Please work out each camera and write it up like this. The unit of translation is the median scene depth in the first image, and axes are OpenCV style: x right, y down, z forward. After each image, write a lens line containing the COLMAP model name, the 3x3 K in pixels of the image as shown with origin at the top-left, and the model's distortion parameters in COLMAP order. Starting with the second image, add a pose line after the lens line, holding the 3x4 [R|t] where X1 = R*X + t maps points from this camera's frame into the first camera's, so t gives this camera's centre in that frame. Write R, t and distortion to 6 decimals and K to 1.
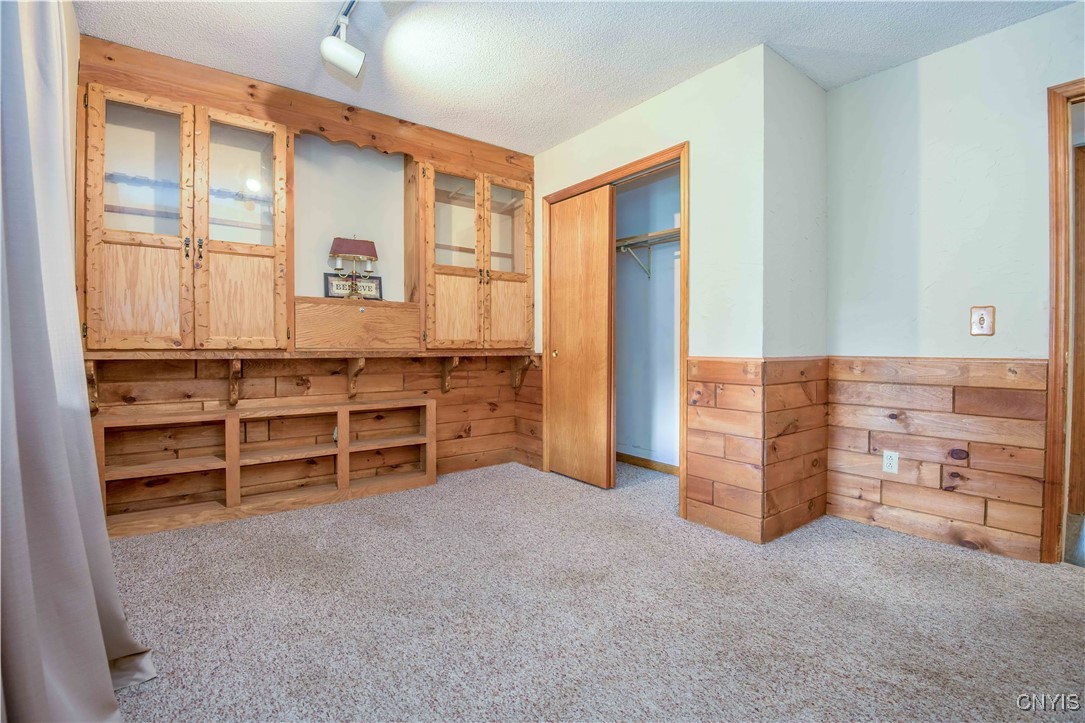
lens RADIAL K [[487.4, 0, 547.4], [0, 487.4, 344.8], [0, 0, 1]] dist [-0.011049, -0.014175]
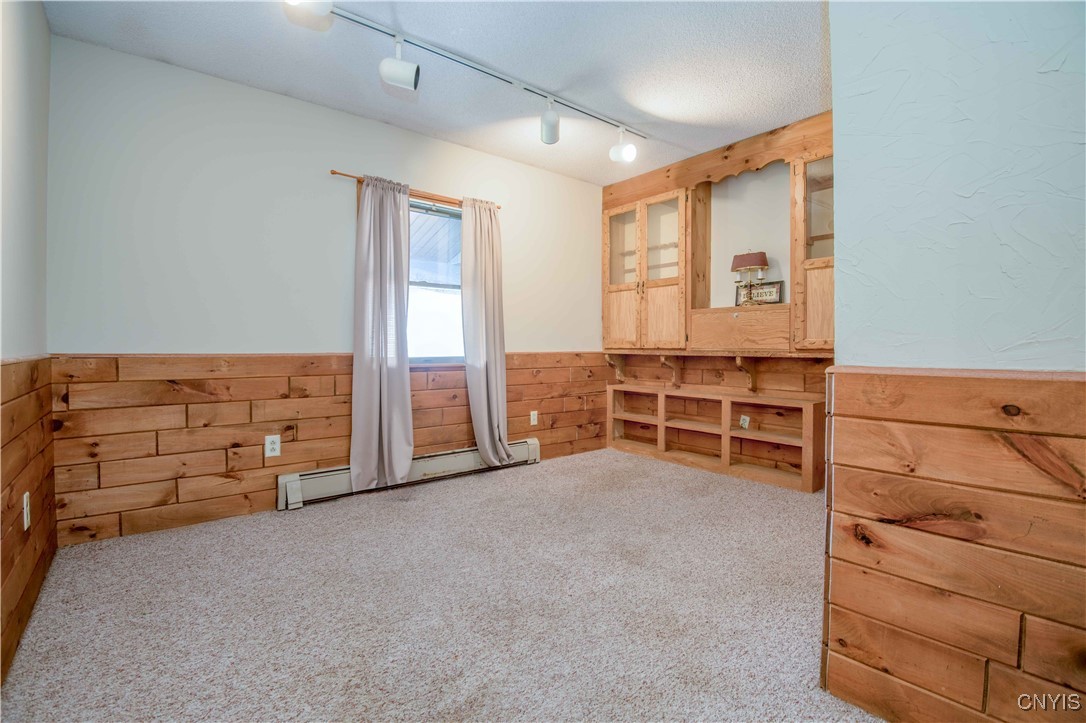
lens RADIAL K [[487.8, 0, 547.9], [0, 487.8, 344.8], [0, 0, 1]] dist [-0.011049, -0.014175]
pose [[0.048097, -0.005876, -0.998825, 0.833707], [-0.000096, 0.999983, -0.005888, 0.006080], [0.998843, 0.000379, 0.048095, 0.541361]]
